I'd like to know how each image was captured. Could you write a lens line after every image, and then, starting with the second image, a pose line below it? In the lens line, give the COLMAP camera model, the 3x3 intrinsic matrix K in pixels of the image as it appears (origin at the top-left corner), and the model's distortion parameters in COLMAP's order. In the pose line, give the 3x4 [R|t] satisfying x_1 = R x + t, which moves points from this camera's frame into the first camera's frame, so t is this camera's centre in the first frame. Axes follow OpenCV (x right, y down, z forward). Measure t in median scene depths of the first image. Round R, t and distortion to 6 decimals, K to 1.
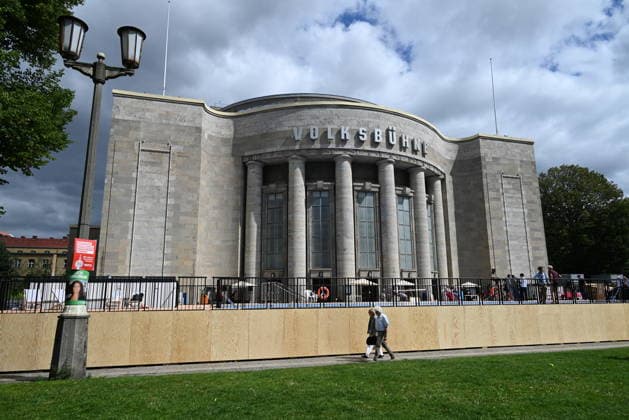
lens RADIAL K [[417.2, 0, 316.1], [0, 417.2, 209.1], [0, 0, 1]] dist [0.002297, -0.000794]
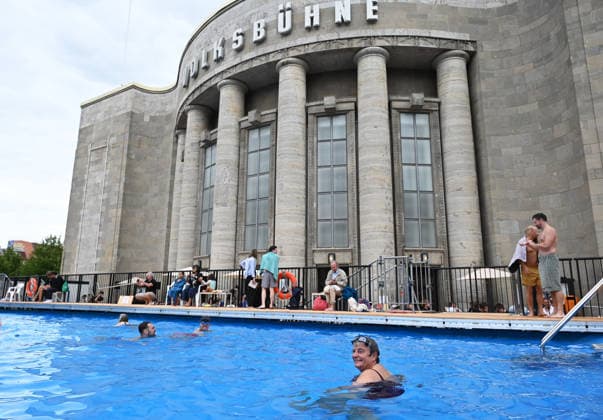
lens RADIAL K [[415.8, 0, 289.3], [0, 415.8, 208.9], [0, 0, 1]] dist [-0.000419, -0.002656]
pose [[0.656329, -0.146898, -0.740036, 0.571495], [0.134895, 0.987905, -0.076465, 0.127846], [0.742318, -0.049641, 0.668206, 0.609049]]
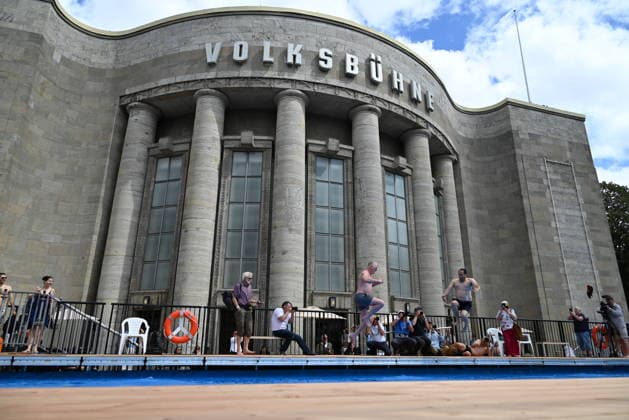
lens RADIAL K [[417.2, 0, 316.1], [0, 417.2, 209.1], [0, 0, 1]] dist [0.002297, -0.000794]
pose [[0.999520, 0.023007, 0.020742, 0.088986], [-0.020264, 0.992081, -0.123955, 0.098803], [-0.023429, 0.123475, 0.992071, 0.434727]]
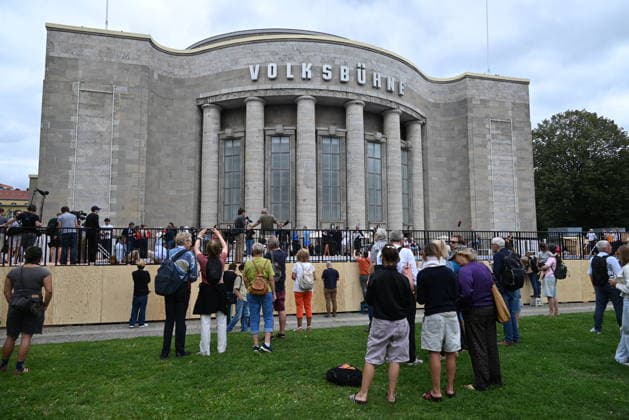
lens RADIAL K [[417.2, 0, 316.1], [0, 417.2, 209.1], [0, 0, 1]] dist [0.002297, -0.000794]
pose [[0.999368, 0.001298, -0.035511, 0.117421], [0.002632, 0.993886, 0.110383, 0.013842], [0.035438, -0.110407, 0.993254, 0.074048]]
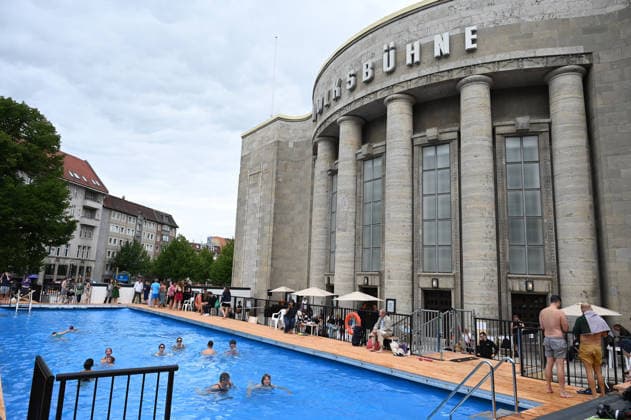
lens RADIAL K [[418.6, 0, 317.1], [0, 418.6, 209.1], [0, 0, 1]] dist [0.002297, -0.000794]
pose [[0.362244, -0.145114, -0.920718, 0.684362], [0.147628, 0.984270, -0.097048, 0.090502], [0.920318, -0.100769, 0.377969, 0.643278]]
